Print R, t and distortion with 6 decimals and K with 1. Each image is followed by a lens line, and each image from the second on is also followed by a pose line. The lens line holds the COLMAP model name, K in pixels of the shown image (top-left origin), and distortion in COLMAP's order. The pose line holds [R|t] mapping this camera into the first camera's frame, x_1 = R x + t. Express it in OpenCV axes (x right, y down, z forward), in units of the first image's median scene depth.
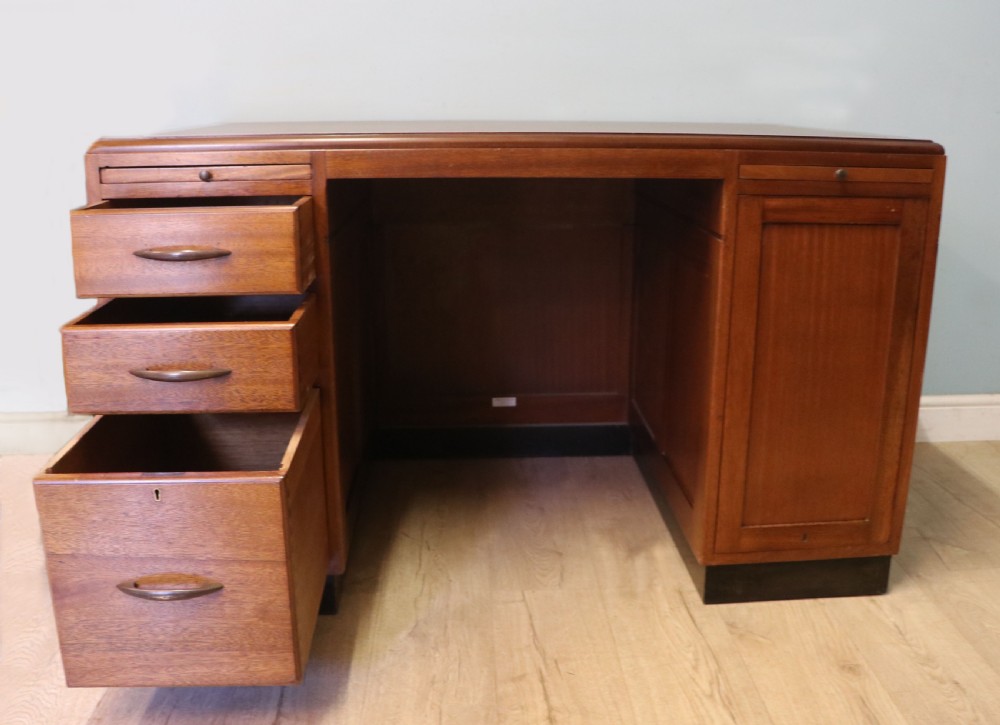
lens RADIAL K [[971.6, 0, 529.4], [0, 971.6, 352.4], [0, 0, 1]] dist [-0.203335, 0.172903]
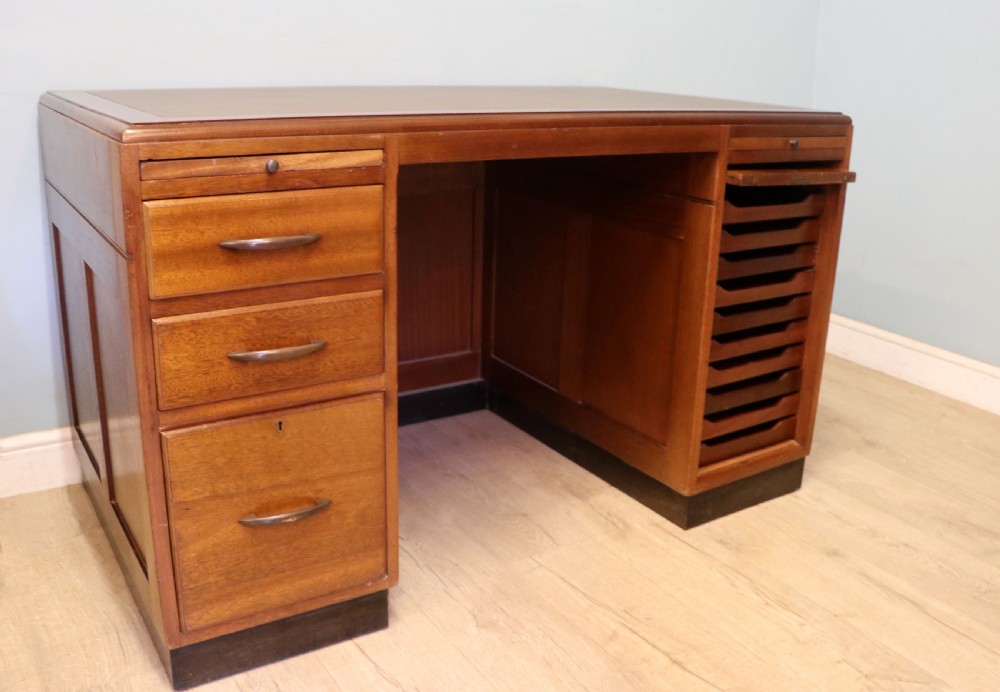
lens RADIAL K [[951.4, 0, 531.9], [0, 951.4, 323.9], [0, 0, 1]] dist [-0.194051, 0.155602]
pose [[0.866854, -0.120049, 0.483892, -0.506750], [0.100104, 0.992721, 0.066957, -0.071700], [-0.488408, -0.009602, 0.872562, 0.140433]]
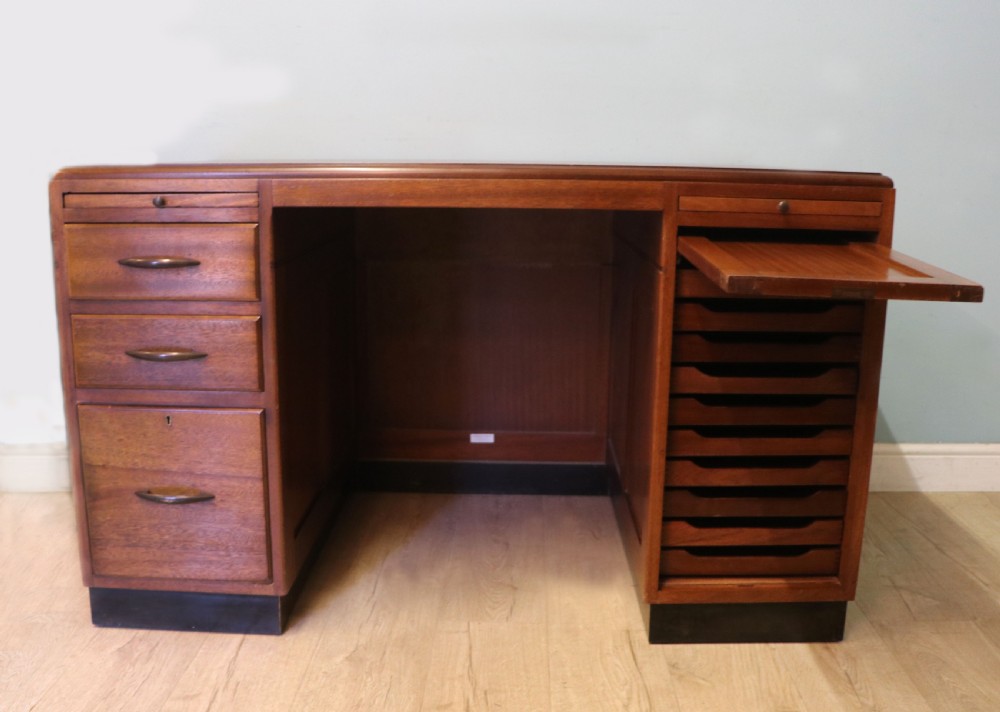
lens RADIAL K [[957.5, 0, 506.7], [0, 957.5, 342.4], [0, 0, 1]] dist [-0.196654, 0.159661]
pose [[0.996536, 0.020356, -0.080632, 0.115692], [-0.025638, 0.997555, -0.065019, 0.023147], [0.079111, 0.066861, 0.994621, 0.011354]]
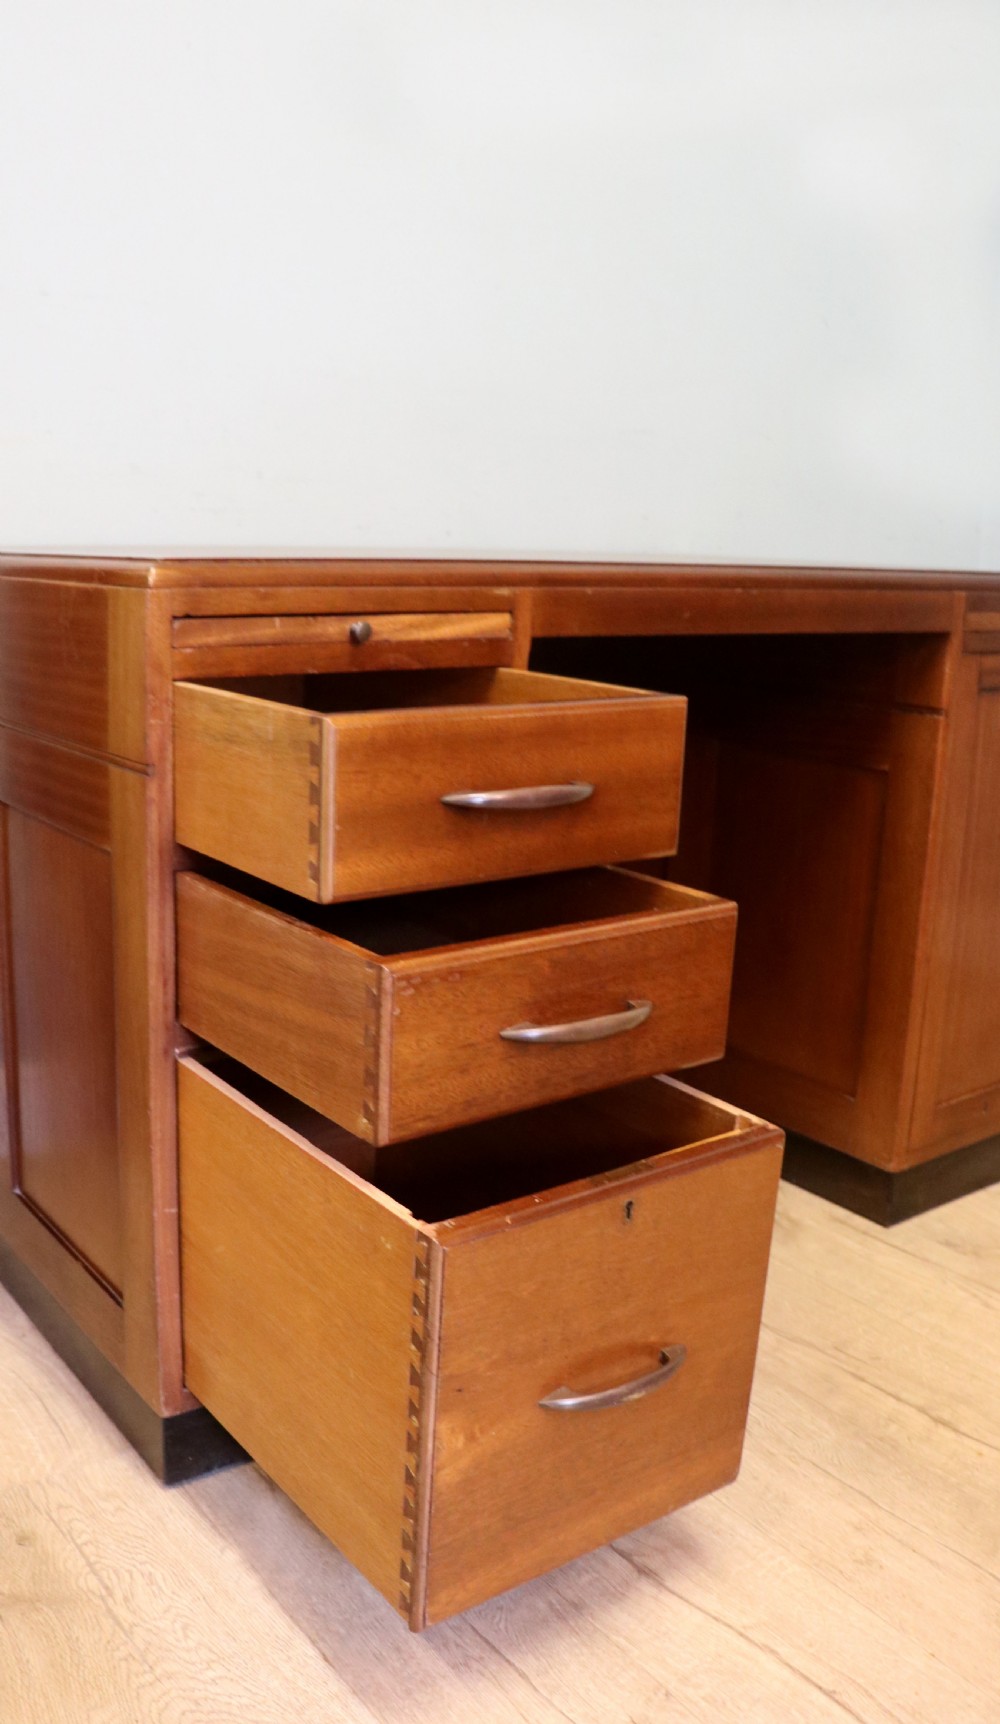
lens RADIAL K [[1495.0, 0, 394.8], [0, 1495.0, 878.0], [0, 0, 1]] dist [-0.204883, 0.178169]
pose [[0.869710, -0.101491, 0.483016, -0.674459], [0.112886, 0.993593, 0.005512, -0.045347], [-0.480480, 0.049731, 0.875594, 0.231045]]
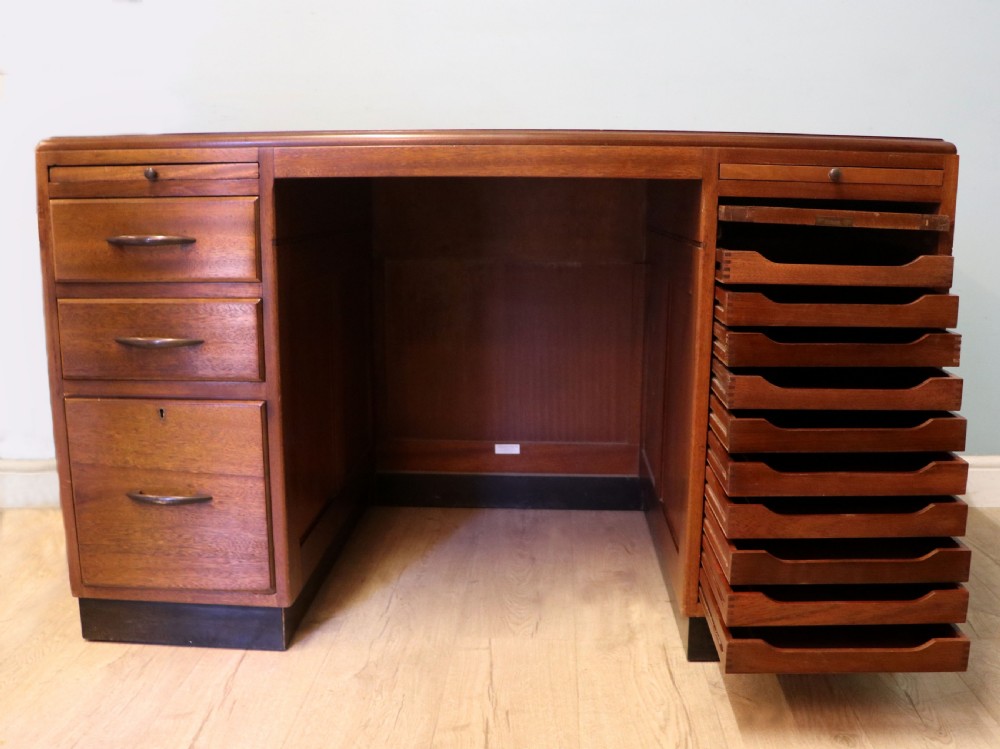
lens RADIAL K [[957.0, 0, 519.2], [0, 957.0, 381.7], [0, 0, 1]] dist [-0.191758, 0.150422]
pose [[0.994785, 0.019045, -0.100198, 0.116356], [-0.025646, 0.997555, -0.065011, 0.068417], [0.098715, 0.067242, 0.992841, 0.102915]]
